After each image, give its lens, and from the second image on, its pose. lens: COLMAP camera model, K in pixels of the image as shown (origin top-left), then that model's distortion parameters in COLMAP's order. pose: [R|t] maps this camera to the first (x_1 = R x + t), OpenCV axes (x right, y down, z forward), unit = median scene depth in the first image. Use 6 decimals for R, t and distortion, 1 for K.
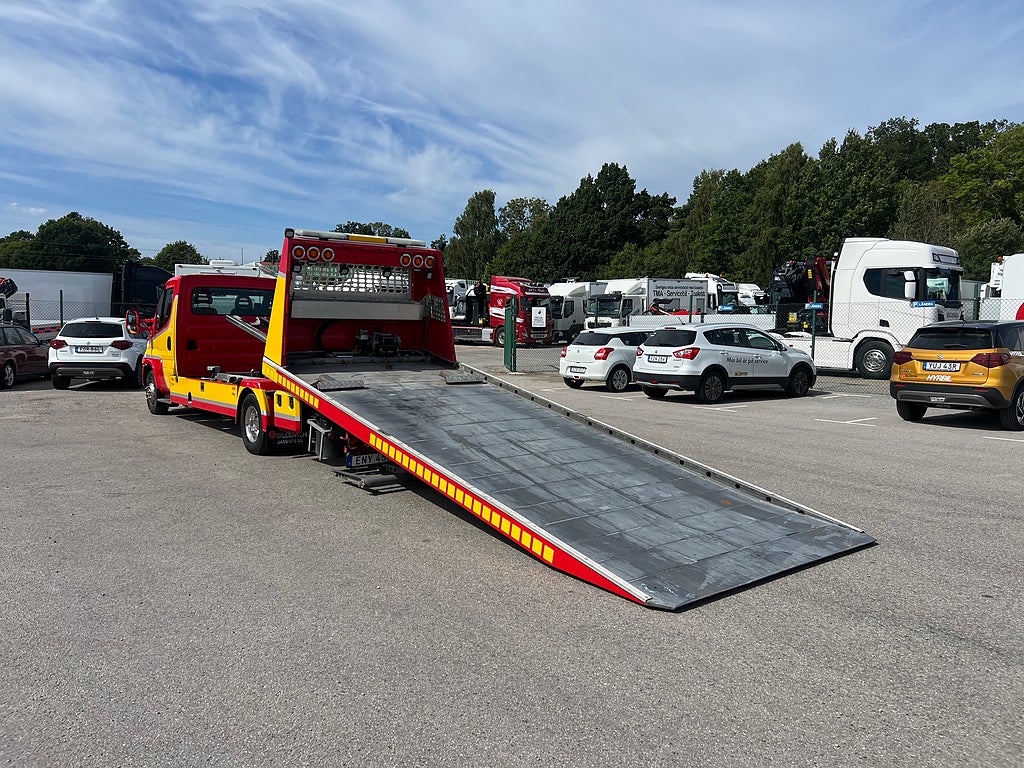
lens RADIAL K [[769.8, 0, 510.3], [0, 769.8, 384.6], [0, 0, 1]] dist [0.059722, -0.075922]
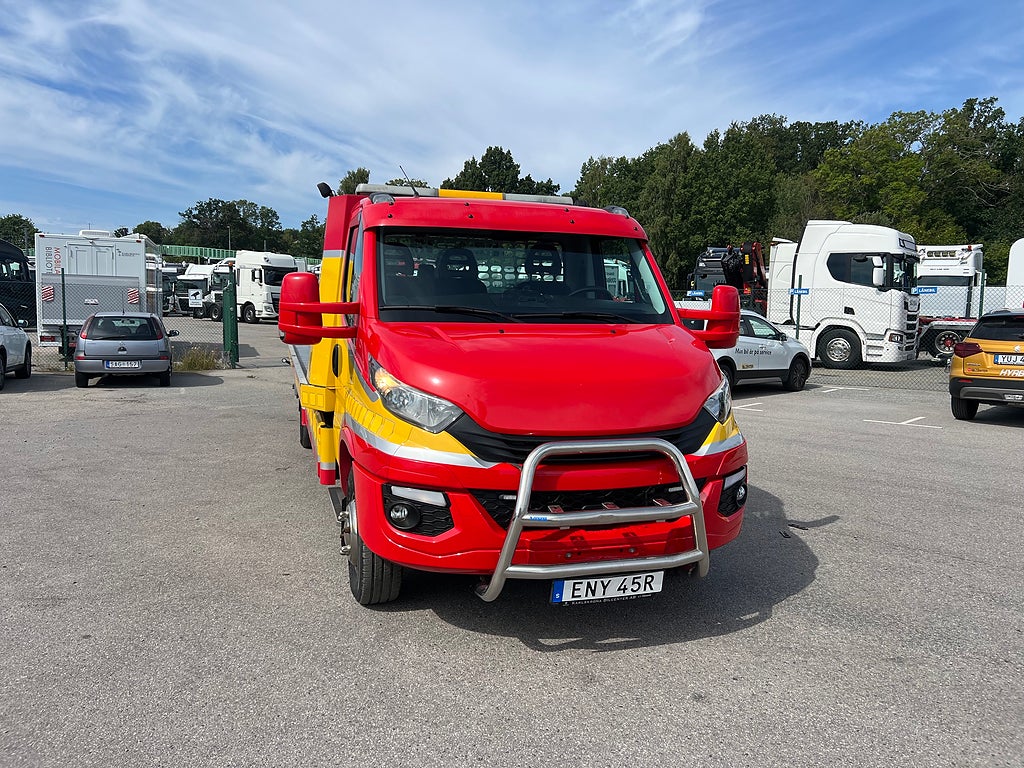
lens RADIAL K [[771.9, 0, 513.7], [0, 771.9, 369.7], [0, 0, 1]] dist [0.049533, -0.053973]
pose [[0.985463, -0.007308, 0.169731, -0.058741], [0.007456, 0.999972, -0.000238, -0.006034], [-0.169724, 0.001500, 0.985490, 0.082794]]
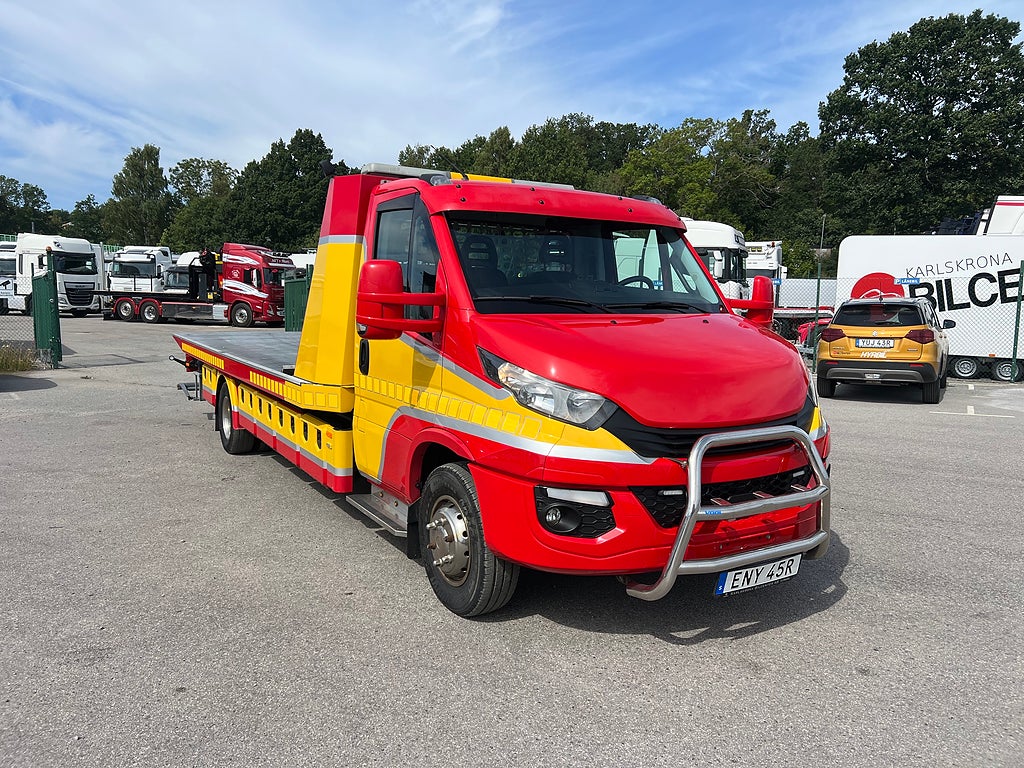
lens RADIAL K [[769.1, 0, 524.8], [0, 769.1, 379.6], [0, 0, 1]] dist [0.041524, -0.036739]
pose [[0.909575, -0.039744, 0.413635, -0.100882], [0.030108, 0.999103, 0.029792, -0.007311], [-0.414448, -0.014645, 0.909955, 0.101725]]
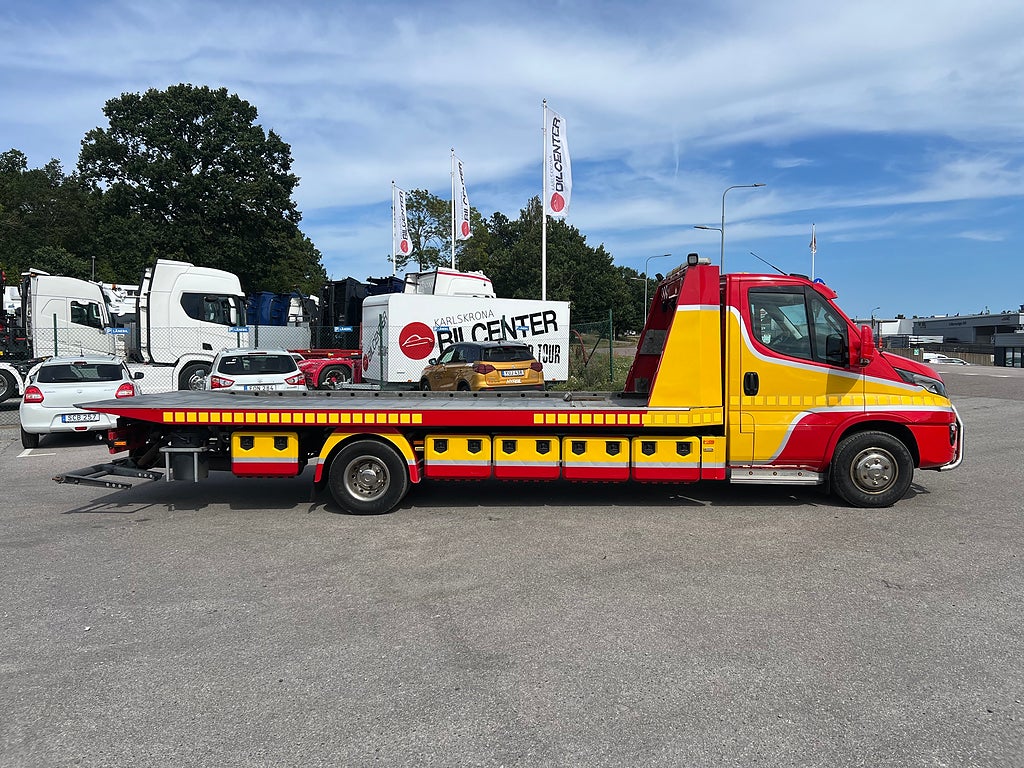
lens RADIAL K [[762.8, 0, 518.5], [0, 762.8, 387.2], [0, 0, 1]] dist [0.076551, -0.090575]
pose [[0.169948, -0.066963, 0.983175, -0.302367], [0.095341, 0.994126, 0.051229, -0.025413], [-0.980830, 0.085031, 0.175334, 0.275702]]
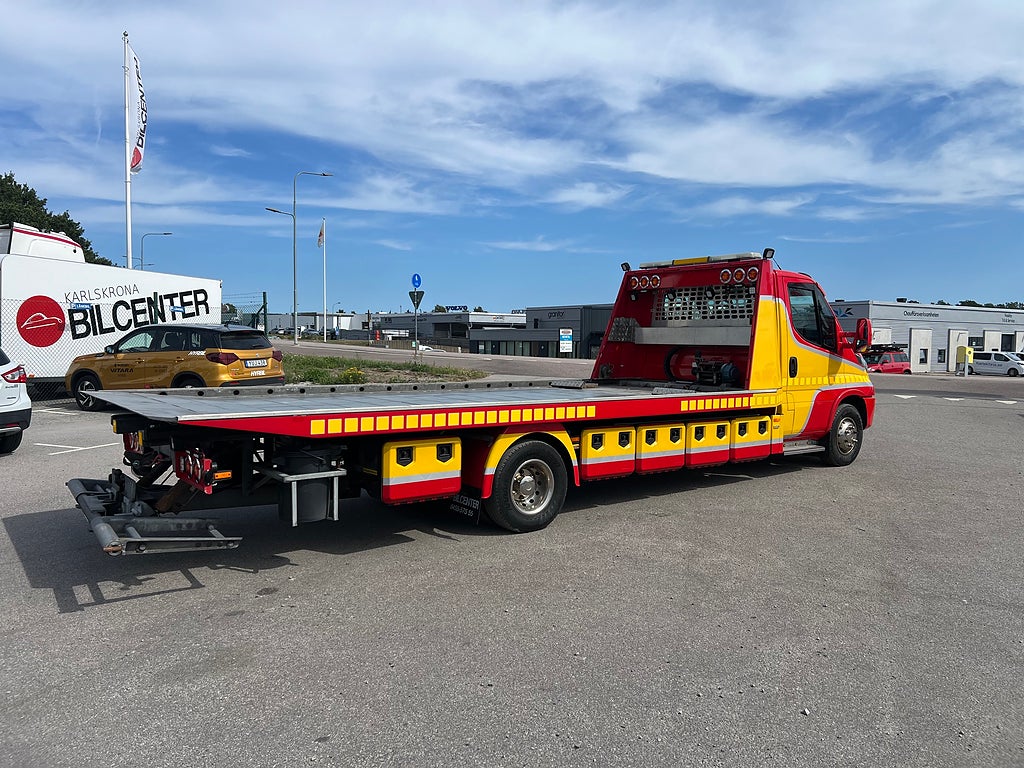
lens RADIAL K [[768.1, 0, 517.6], [0, 768.1, 379.1], [0, 0, 1]] dist [0.051913, -0.053707]
pose [[-0.499554, -0.063713, 0.863936, -0.246578], [0.061237, 0.992200, 0.108581, -0.038219], [-0.864115, 0.107147, -0.491756, 0.456734]]
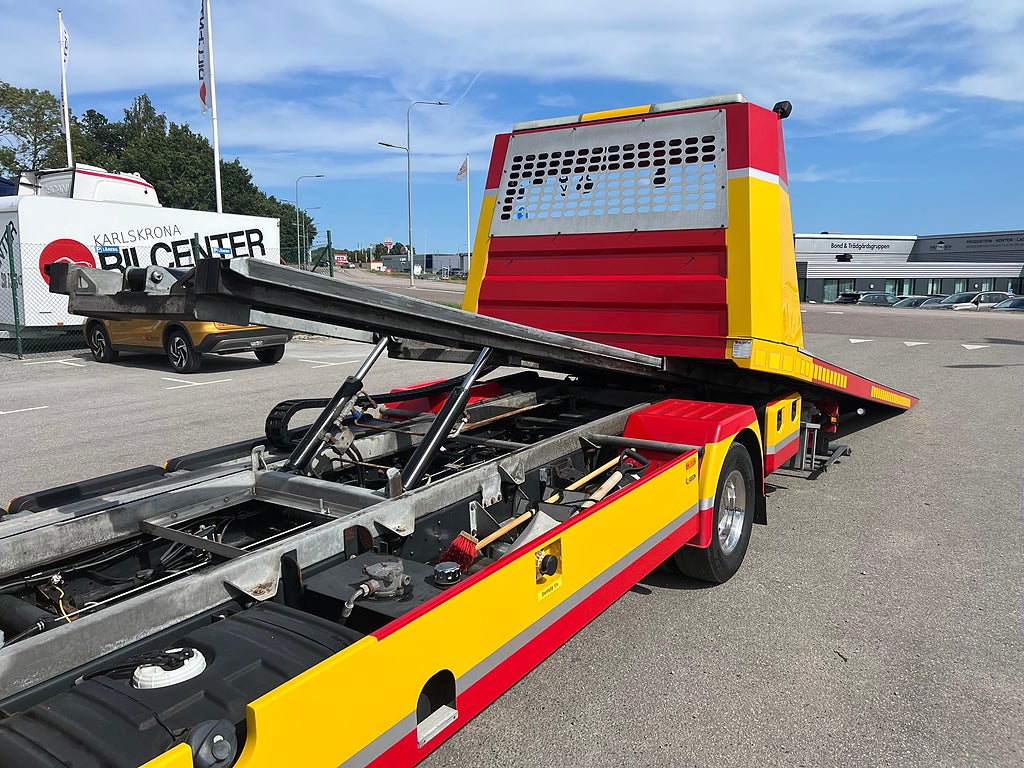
lens RADIAL K [[773.4, 0, 518.8], [0, 773.4, 387.1], [0, 0, 1]] dist [0.036041, -0.036970]
pose [[-0.297078, -0.149084, 0.943143, -0.202510], [0.082140, 0.980084, 0.180797, -0.030899], [-0.951314, 0.131180, -0.278916, 0.355337]]
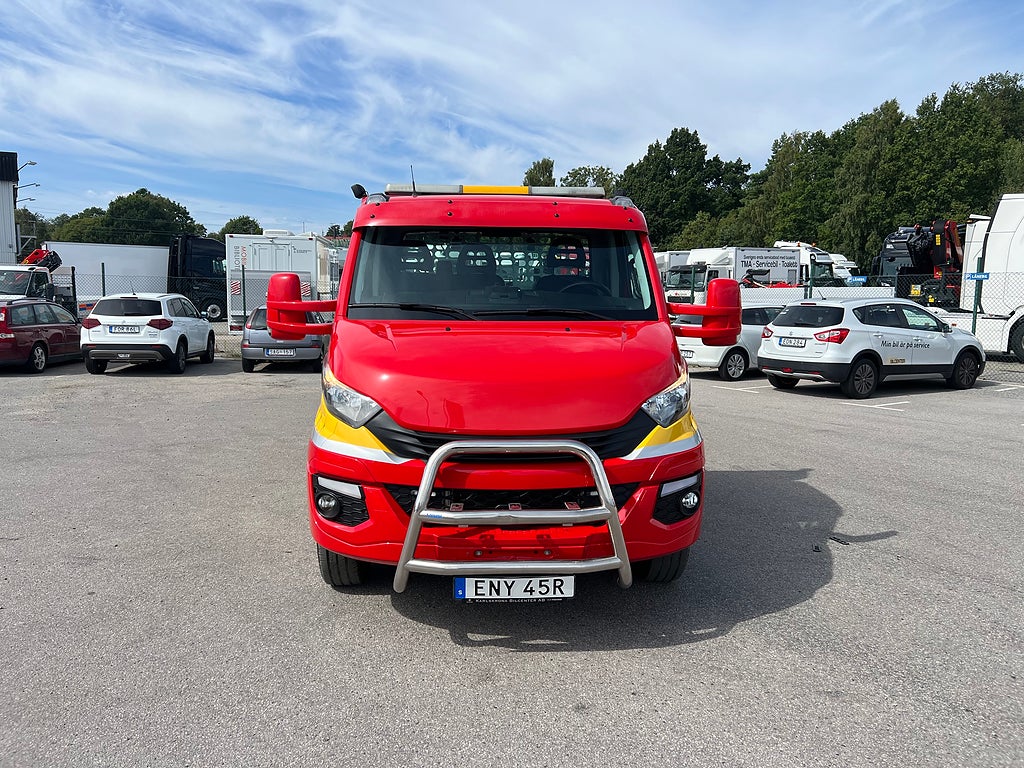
lens RADIAL K [[774.9, 0, 510.7], [0, 774.9, 376.1], [0, 0, 1]] dist [0.038243, -0.041059]
pose [[0.997210, 0.005605, -0.074442, -0.020899], [-0.003936, 0.999738, 0.022546, -0.007359], [0.074548, -0.022190, 0.996970, 0.080489]]
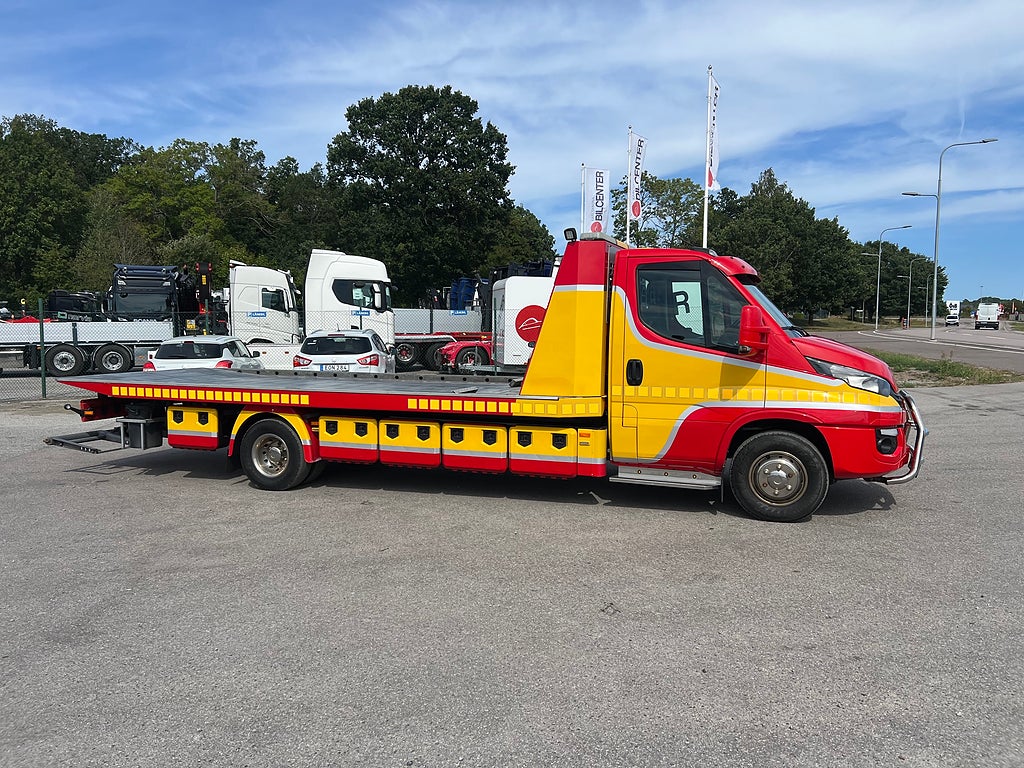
lens RADIAL K [[763.5, 0, 522.4], [0, 763.5, 386.1], [0, 0, 1]] dist [0.059296, -0.068868]
pose [[0.459732, -0.079315, 0.884508, -0.260498], [0.086325, 0.995278, 0.044380, -0.016217], [-0.883852, 0.055952, 0.464408, 0.180627]]
